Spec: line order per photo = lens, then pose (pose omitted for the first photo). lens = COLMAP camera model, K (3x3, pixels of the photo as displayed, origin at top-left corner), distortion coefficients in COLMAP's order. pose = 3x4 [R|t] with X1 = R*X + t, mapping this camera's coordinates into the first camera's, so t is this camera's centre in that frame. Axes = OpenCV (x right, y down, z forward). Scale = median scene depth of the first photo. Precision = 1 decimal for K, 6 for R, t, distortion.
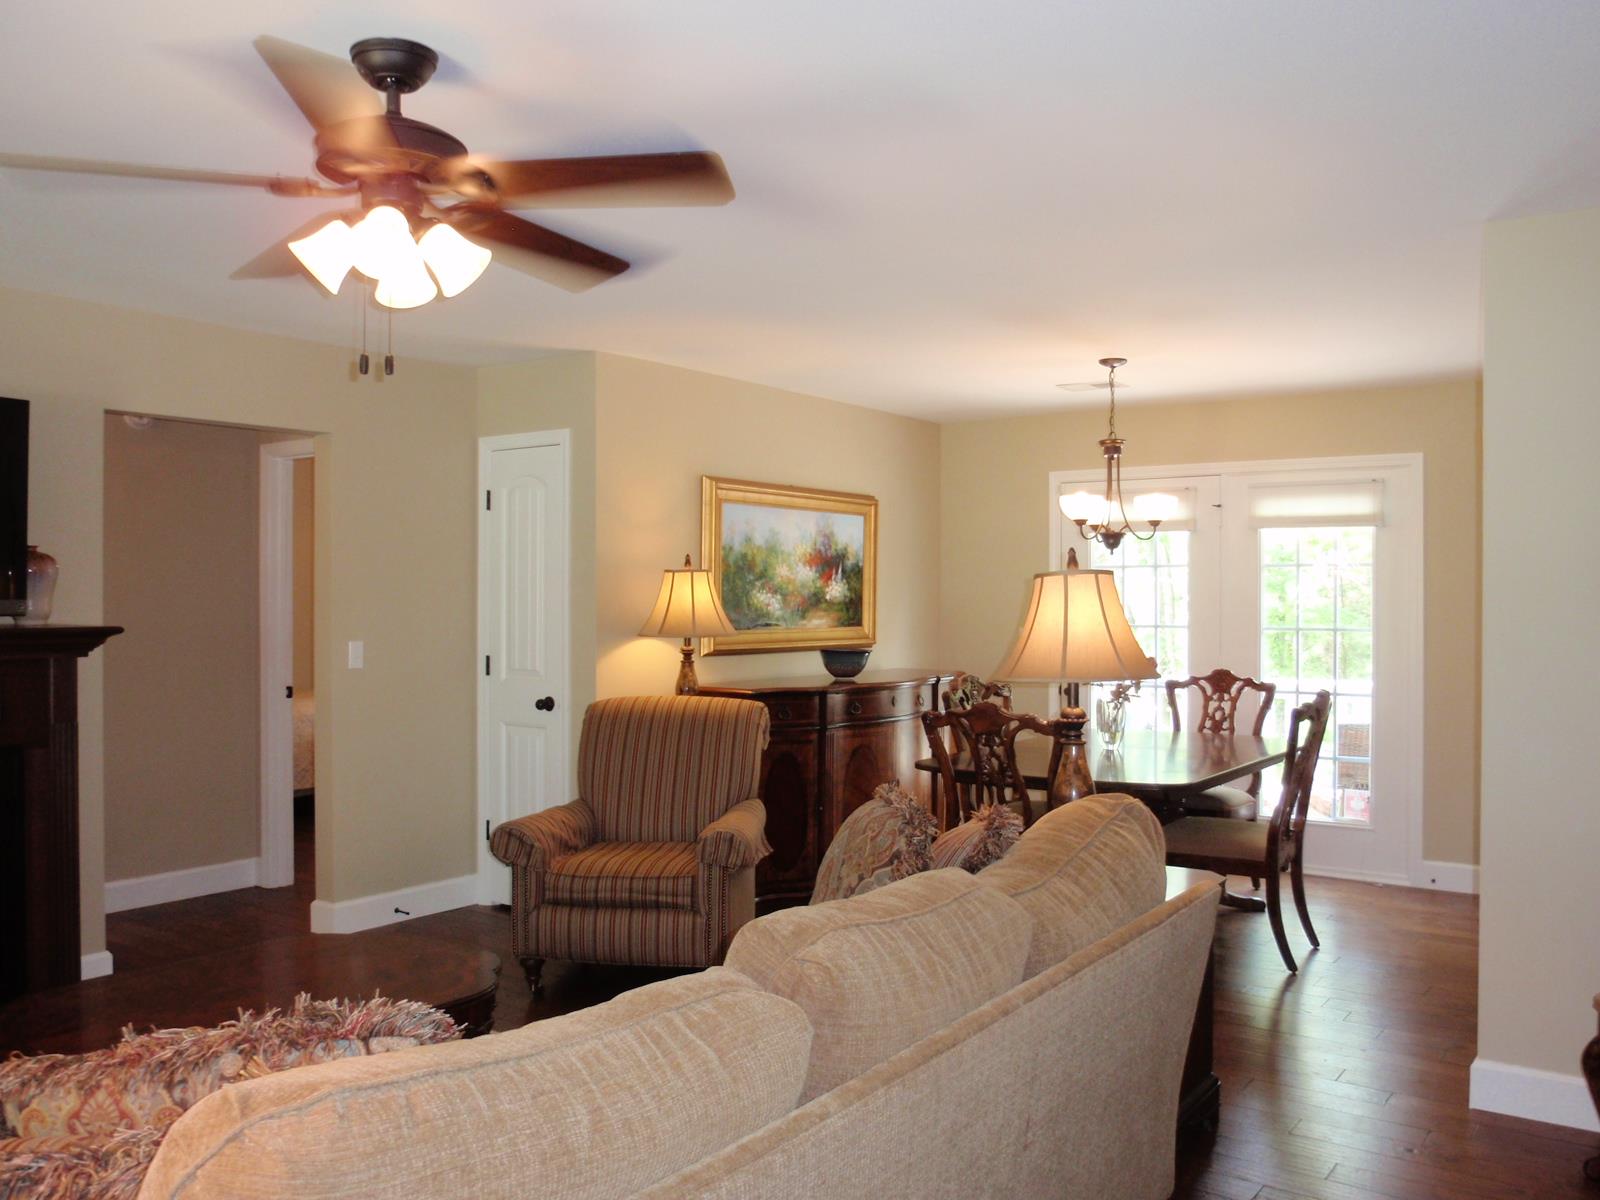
lens RADIAL K [[1325.0, 0, 800.0], [0, 1325.0, 600.0], [0, 0, 1]] dist [-0.082987, 0.056256]
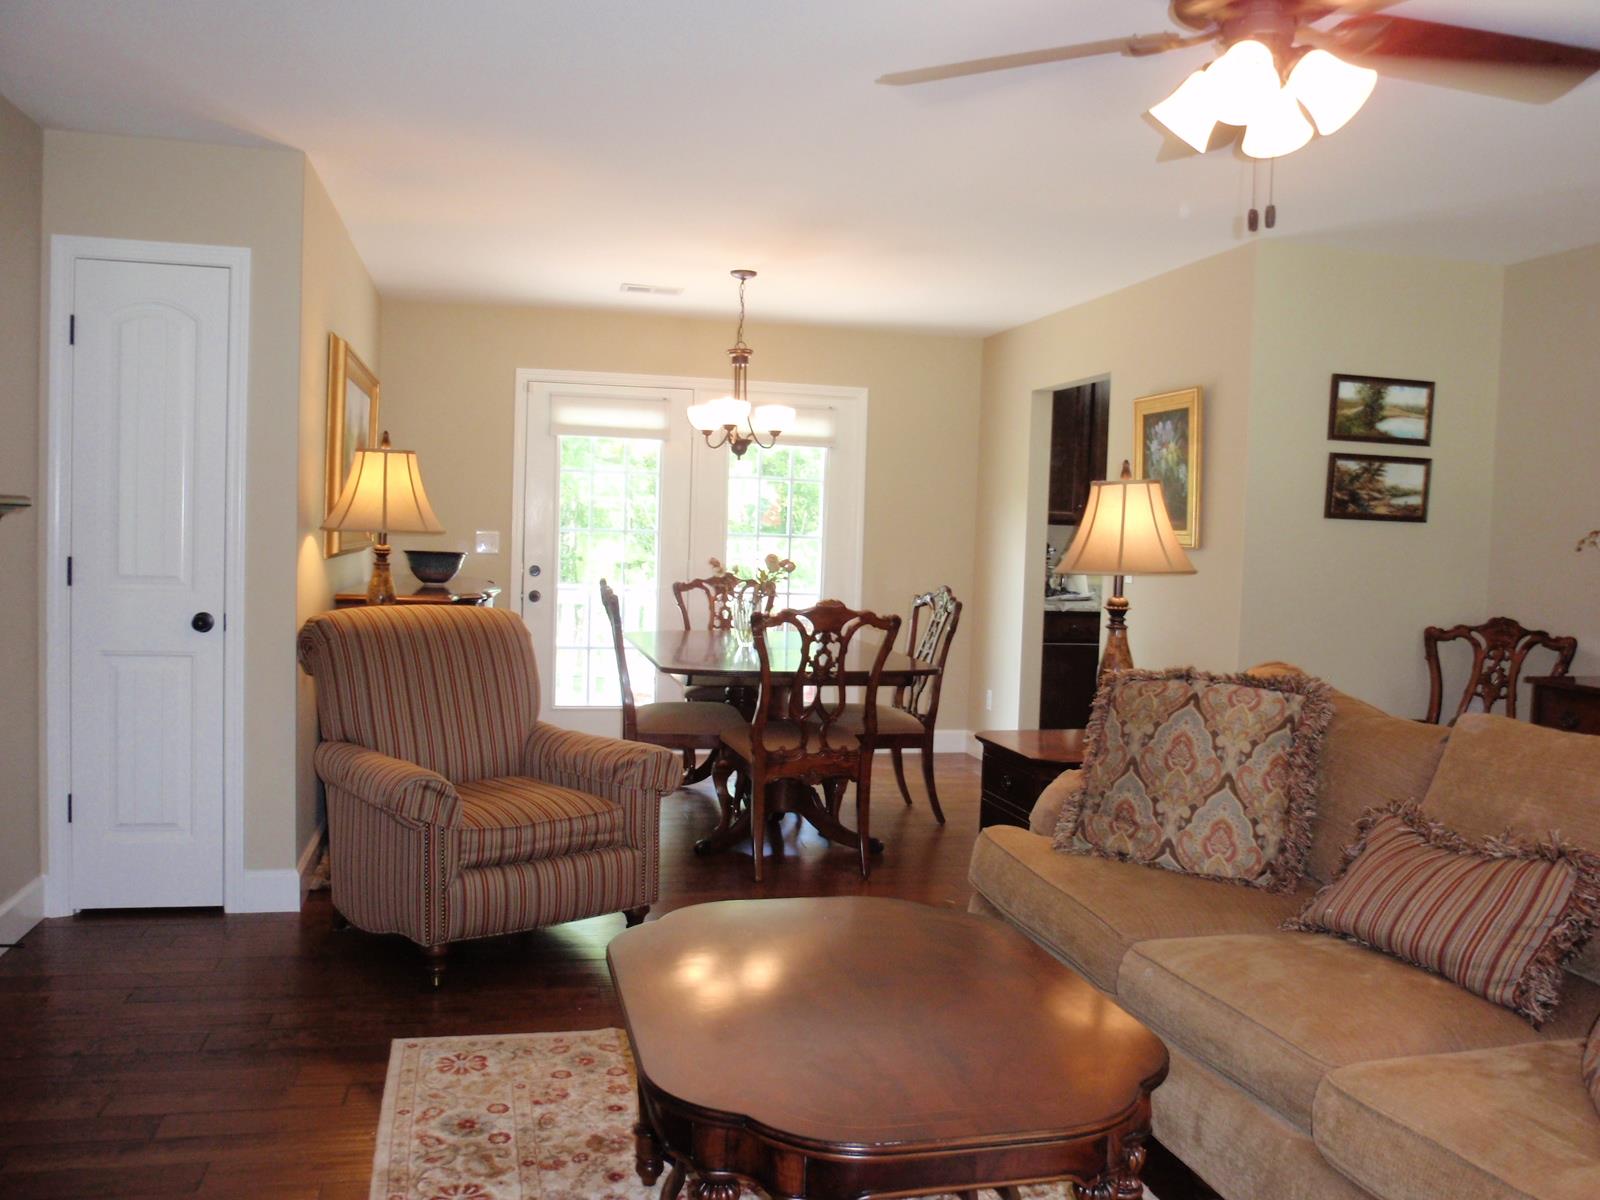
lens RADIAL K [[1325.0, 0, 800.0], [0, 1325.0, 600.0], [0, 0, 1]] dist [-0.082987, 0.056256]
pose [[0.651650, -0.021222, 0.758223, -0.527952], [-0.029423, 0.998149, 0.053224, 0.018377], [-0.757949, -0.056993, 0.649820, 0.280805]]
